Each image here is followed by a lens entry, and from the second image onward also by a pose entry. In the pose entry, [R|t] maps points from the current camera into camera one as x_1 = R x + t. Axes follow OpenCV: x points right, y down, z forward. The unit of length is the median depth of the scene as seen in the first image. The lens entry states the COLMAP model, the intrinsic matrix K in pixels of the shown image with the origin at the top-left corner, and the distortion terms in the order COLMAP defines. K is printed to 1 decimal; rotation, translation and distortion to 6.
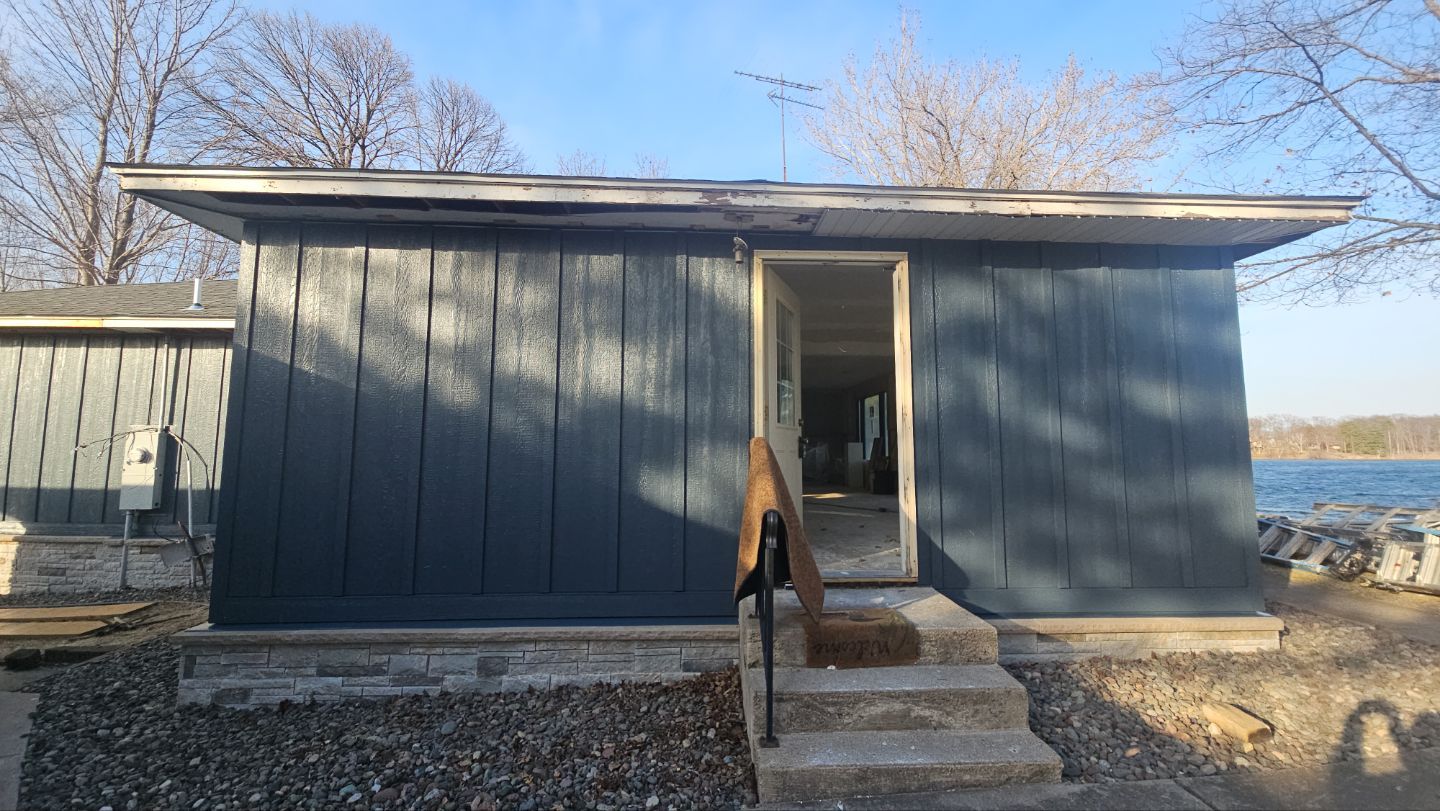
lens RADIAL K [[554.7, 0, 729.4], [0, 554.7, 406.9], [0, 0, 1]] dist [0.018404, -0.012460]
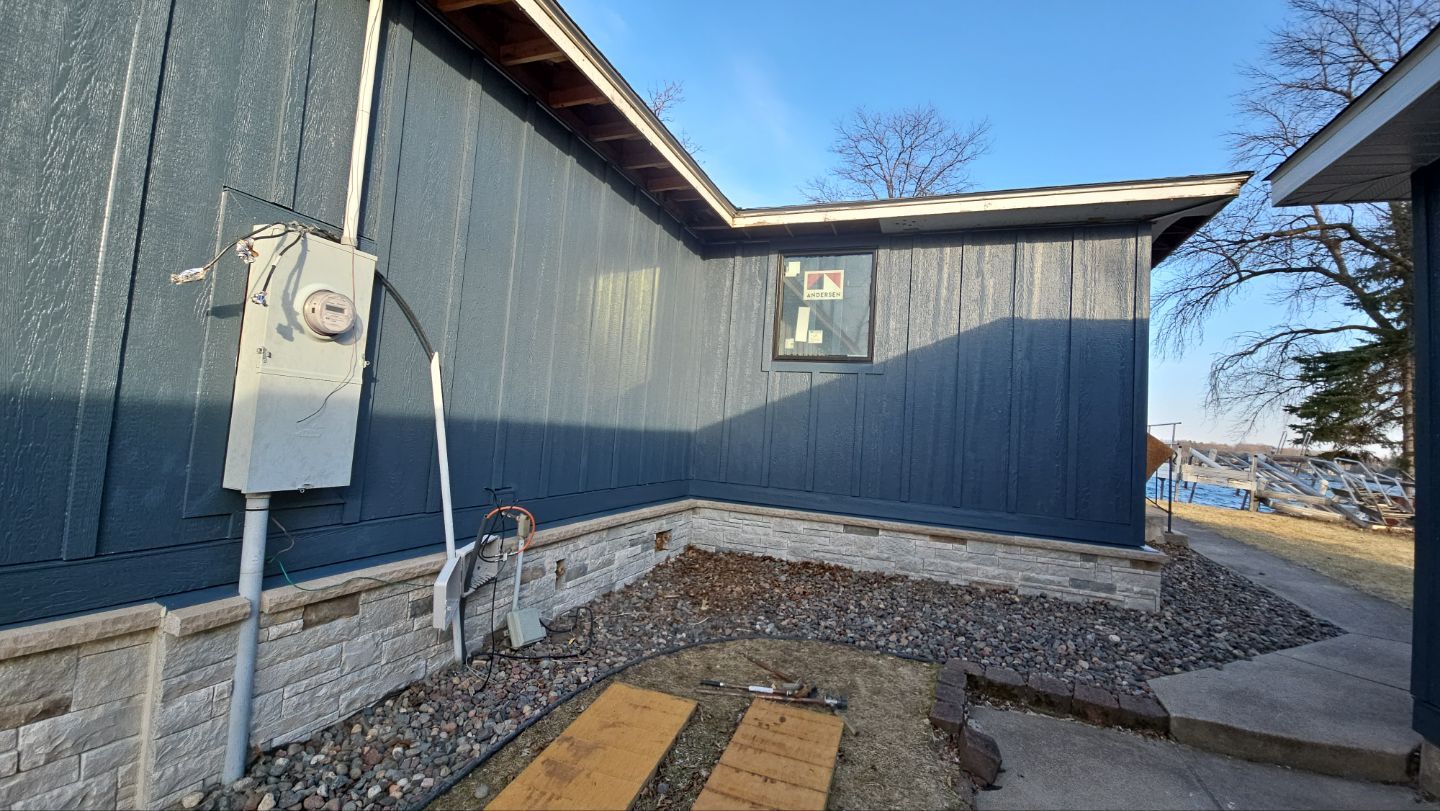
lens RADIAL K [[579.5, 0, 719.7], [0, 579.5, 393.2], [0, 0, 1]] dist [0.020852, -0.015121]
pose [[0.396275, 0.083861, 0.914294, -5.138929], [-0.166783, 0.985827, -0.018135, 0.418036], [-0.902856, -0.145303, 0.404645, 2.766346]]
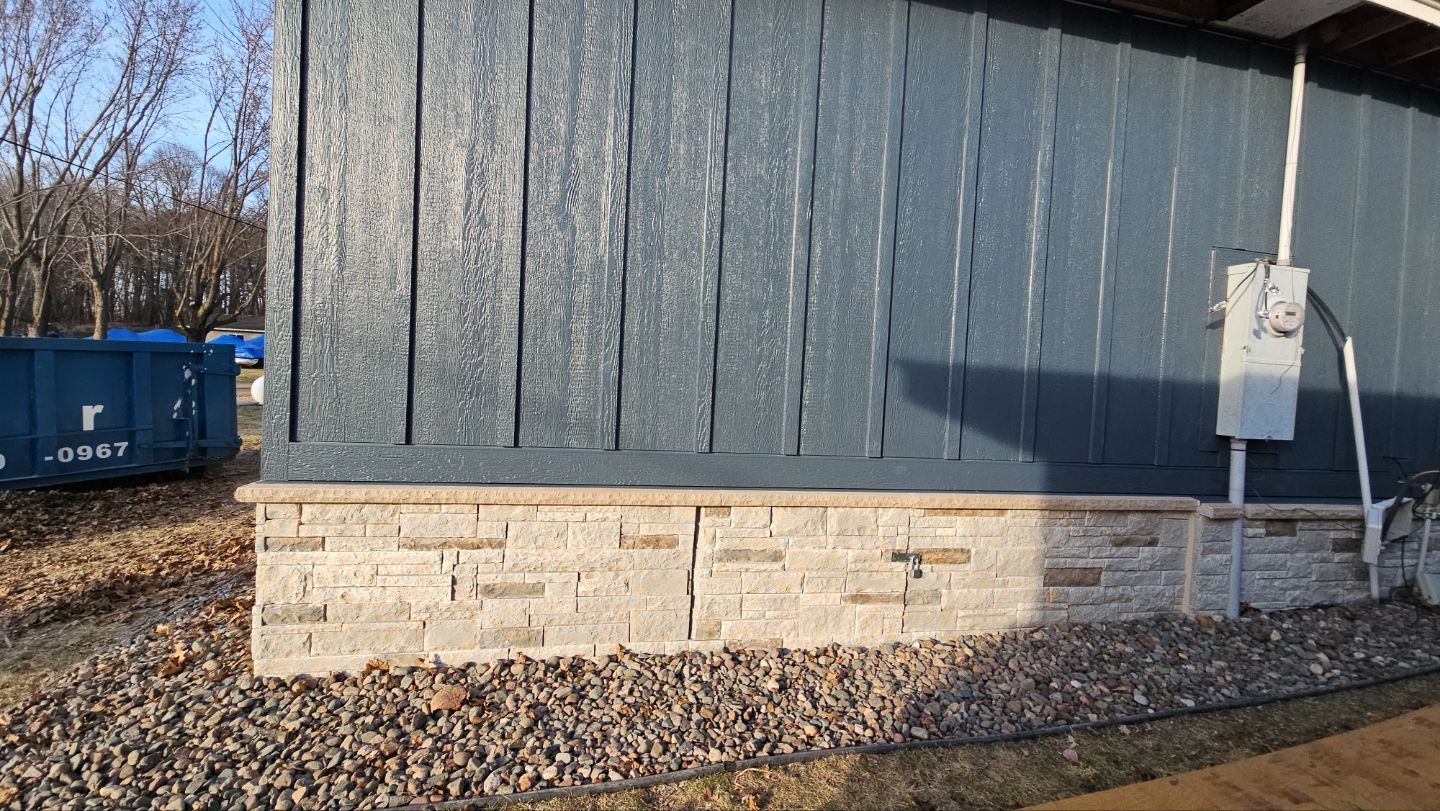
lens RADIAL K [[573.1, 0, 722.9], [0, 573.1, 387.8], [0, 0, 1]] dist [0.016166, -0.011330]
pose [[0.987981, 0.049685, 0.146374, -6.307432], [-0.069126, 0.988986, 0.130875, 0.468499], [-0.138259, -0.139420, 0.980534, 2.530143]]
